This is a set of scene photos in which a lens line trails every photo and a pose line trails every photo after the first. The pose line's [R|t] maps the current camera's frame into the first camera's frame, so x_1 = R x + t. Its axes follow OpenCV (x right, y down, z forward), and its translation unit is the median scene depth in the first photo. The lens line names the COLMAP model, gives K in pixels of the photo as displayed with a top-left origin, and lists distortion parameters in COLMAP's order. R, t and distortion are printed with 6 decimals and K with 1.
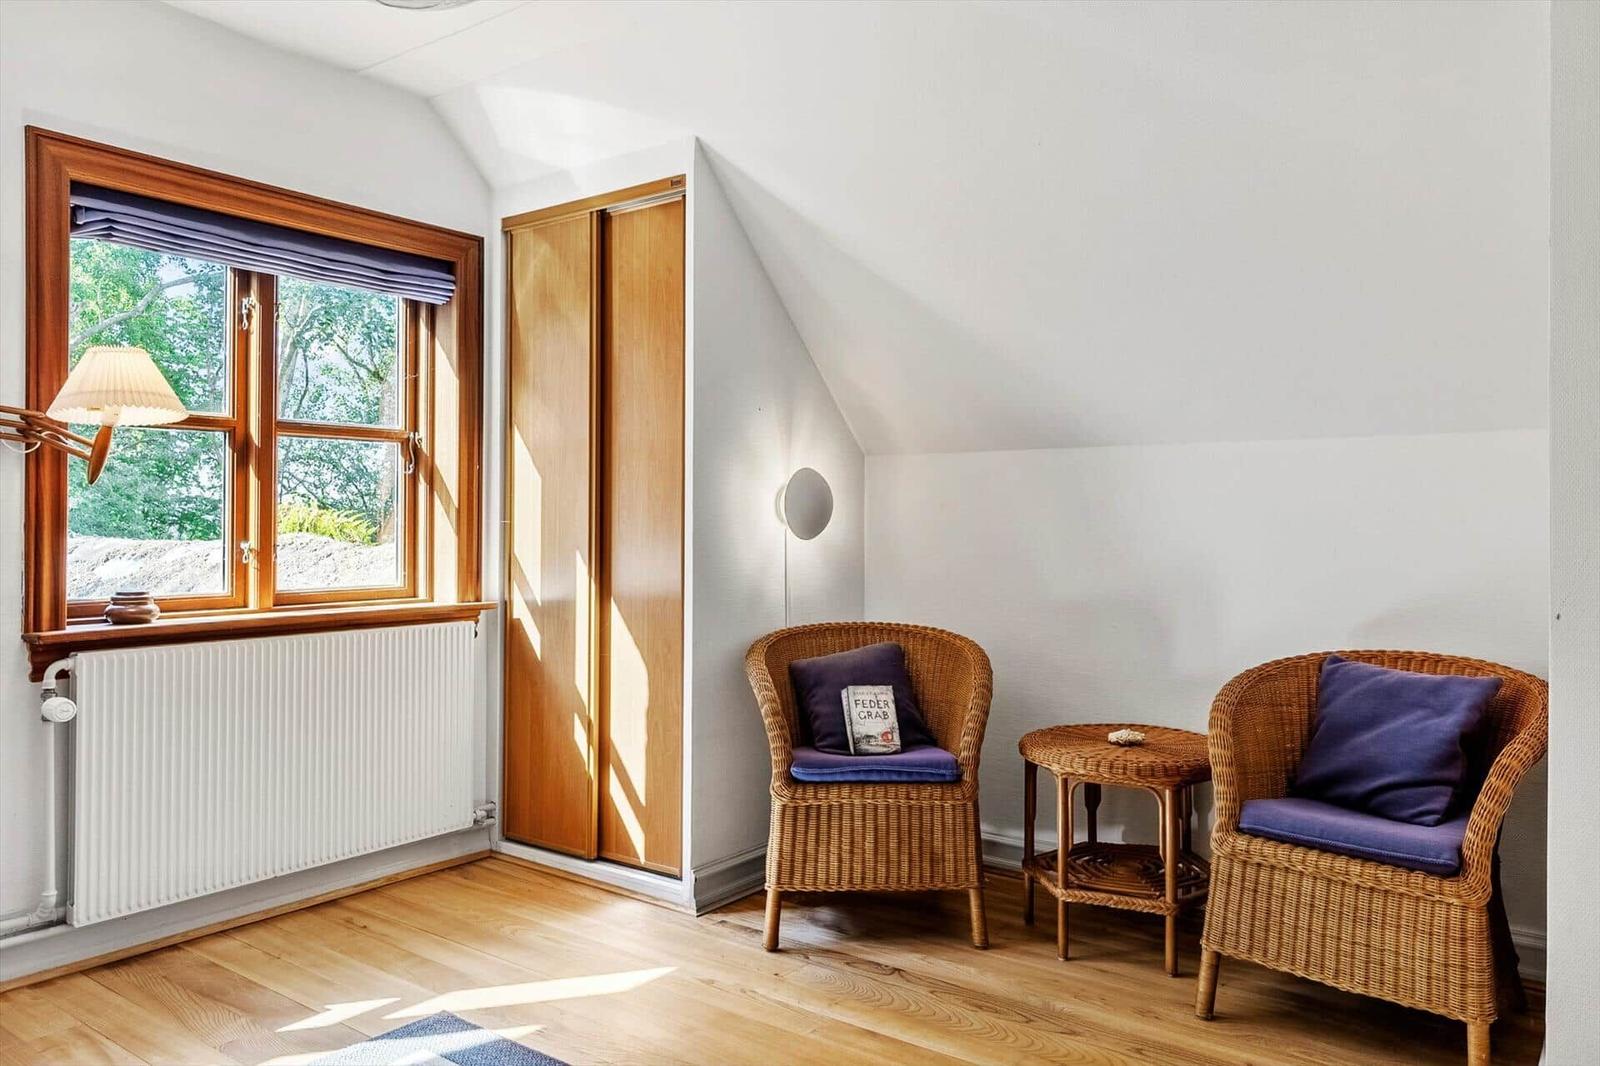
lens RADIAL K [[981.2, 0, 939.6], [0, 981.2, 522.7], [0, 0, 1]] dist [-0.001595, -0.002111]
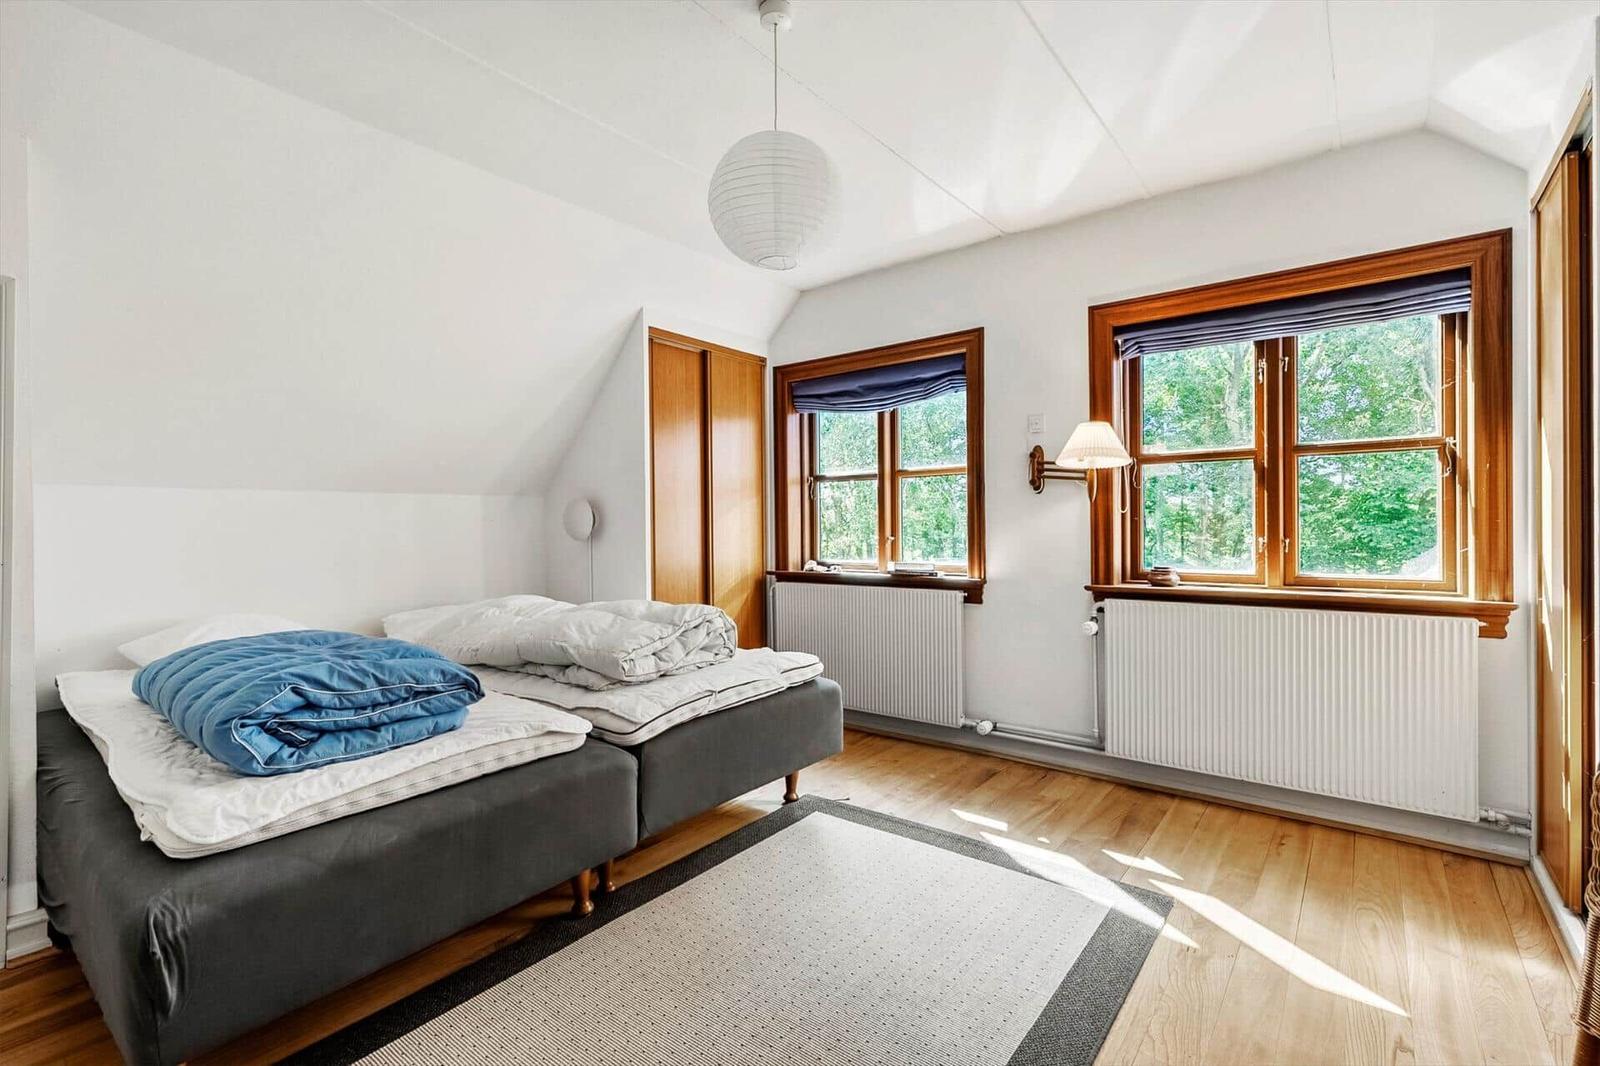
lens RADIAL K [[712.9, 0, 800.0], [0, 712.9, 533.0], [0, 0, 1]] dist [-0.000949, 0.000159]
pose [[-0.028399, 0.002987, -0.999592, 0.364233], [0.005086, 0.999983, 0.002843, 0.008542], [0.999584, -0.005003, -0.028413, 0.436765]]
